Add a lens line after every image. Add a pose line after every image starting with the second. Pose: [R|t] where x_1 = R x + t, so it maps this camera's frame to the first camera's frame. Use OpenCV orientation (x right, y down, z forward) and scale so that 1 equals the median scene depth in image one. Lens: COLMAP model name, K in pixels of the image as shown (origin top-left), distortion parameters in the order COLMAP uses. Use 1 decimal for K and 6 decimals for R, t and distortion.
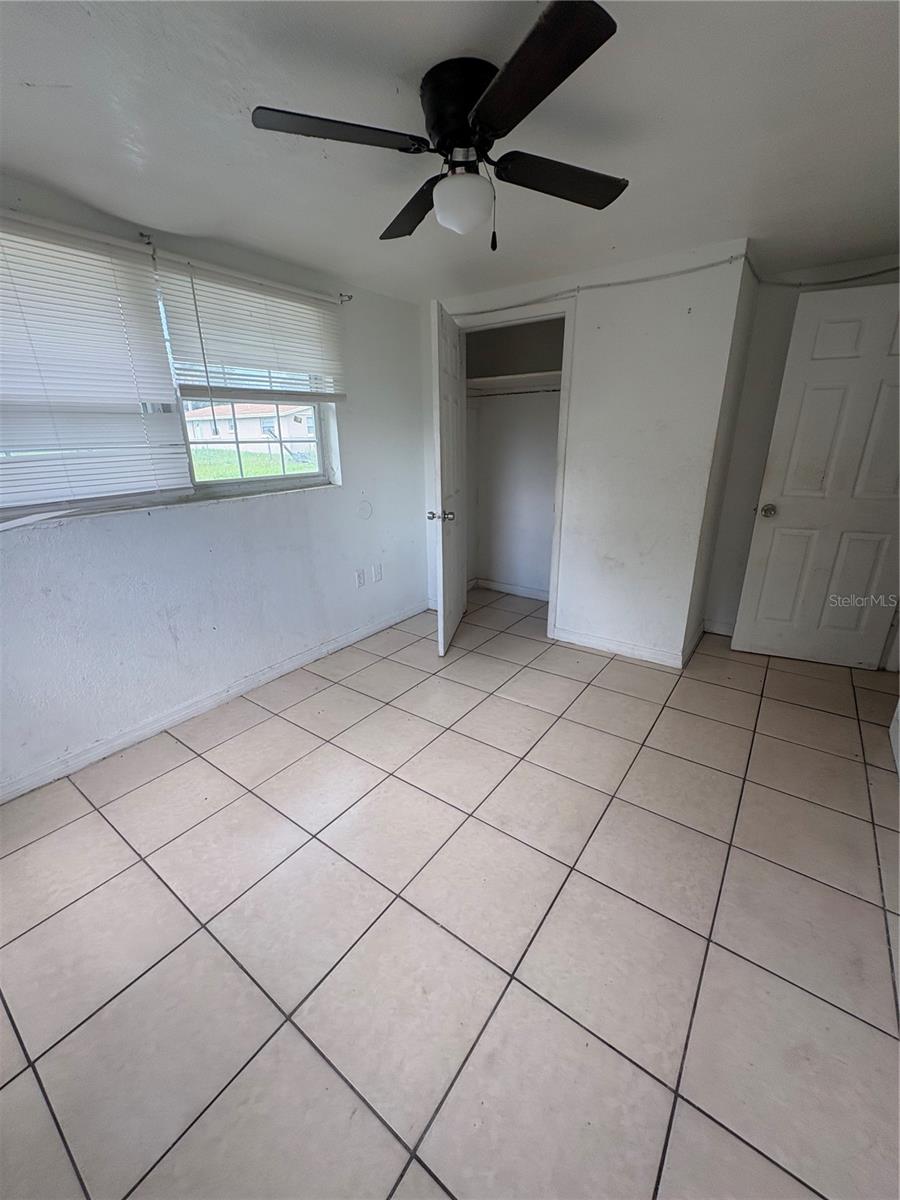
lens RADIAL K [[476.8, 0, 452.3], [0, 476.8, 597.7], [0, 0, 1]] dist [-0.000888, 0.000333]
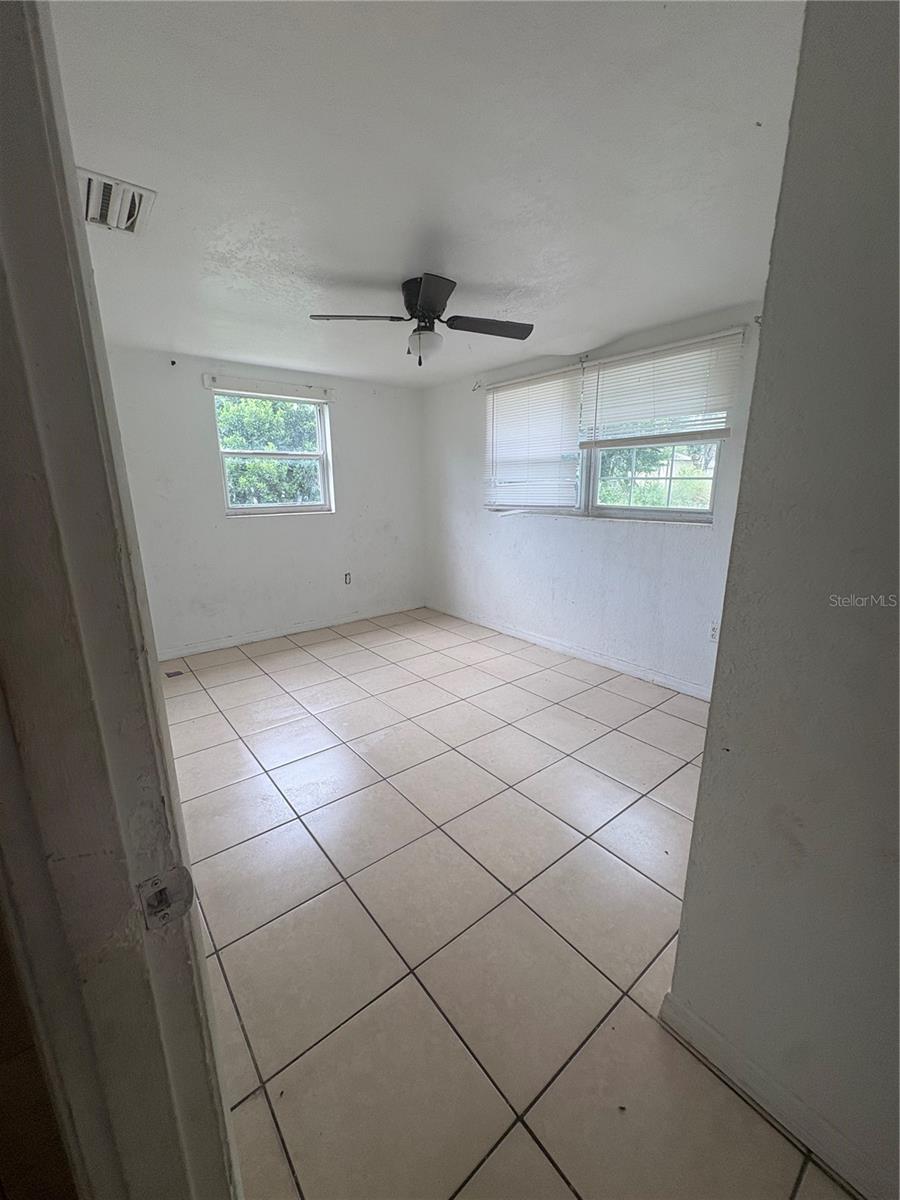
lens RADIAL K [[476.8, 0, 452.3], [0, 476.8, 597.7], [0, 0, 1]] dist [-0.000888, 0.000333]
pose [[-0.252612, 0.244560, -0.936150, 1.007322], [-0.303194, 0.898793, 0.316615, -0.315107], [0.918837, 0.363816, -0.152897, 0.921760]]
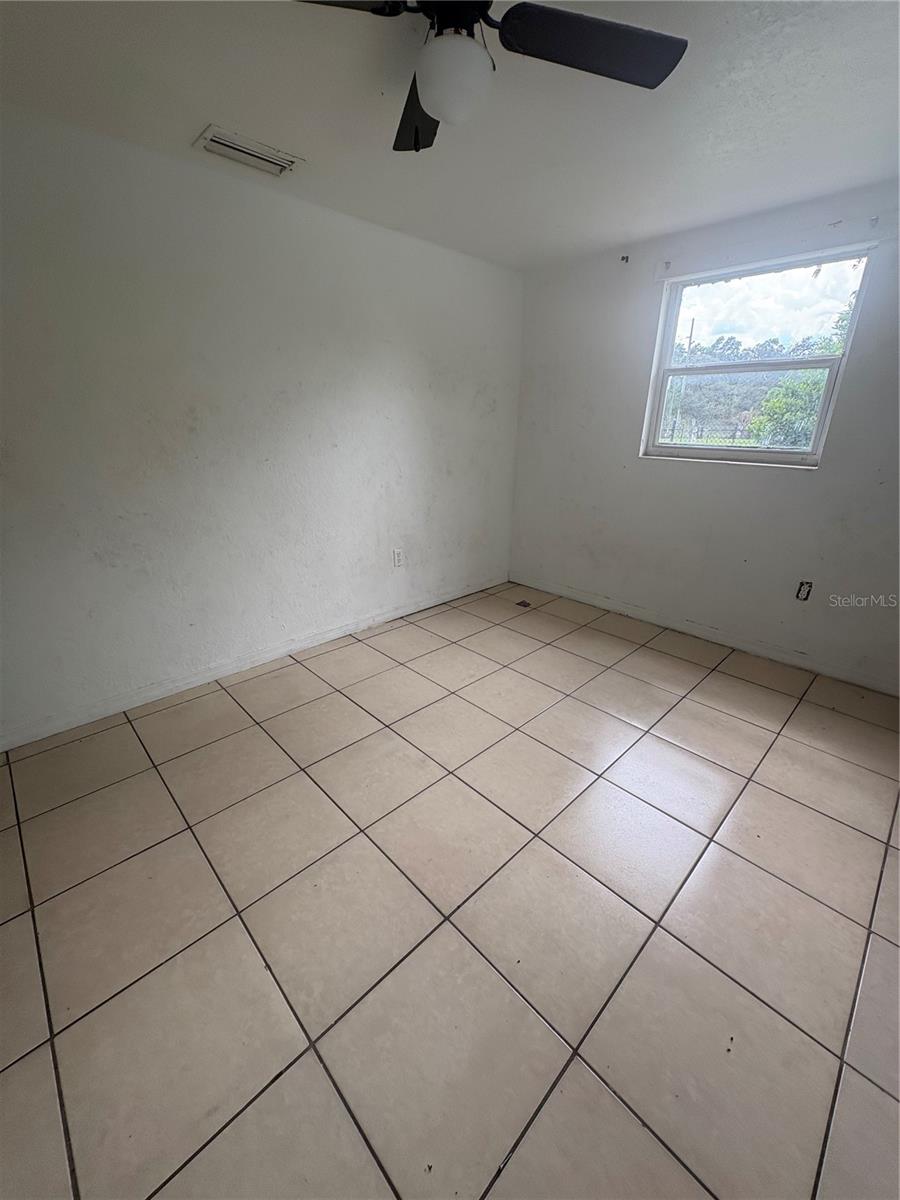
lens RADIAL K [[477.6, 0, 451.9], [0, 477.6, 597.7], [0, 0, 1]] dist [-0.000060, 0.000186]
pose [[-0.985185, -0.050110, 0.164008, -0.089638], [0.065879, 0.772393, 0.631720, -0.372537], [-0.158334, 0.633166, -0.757649, 1.168856]]
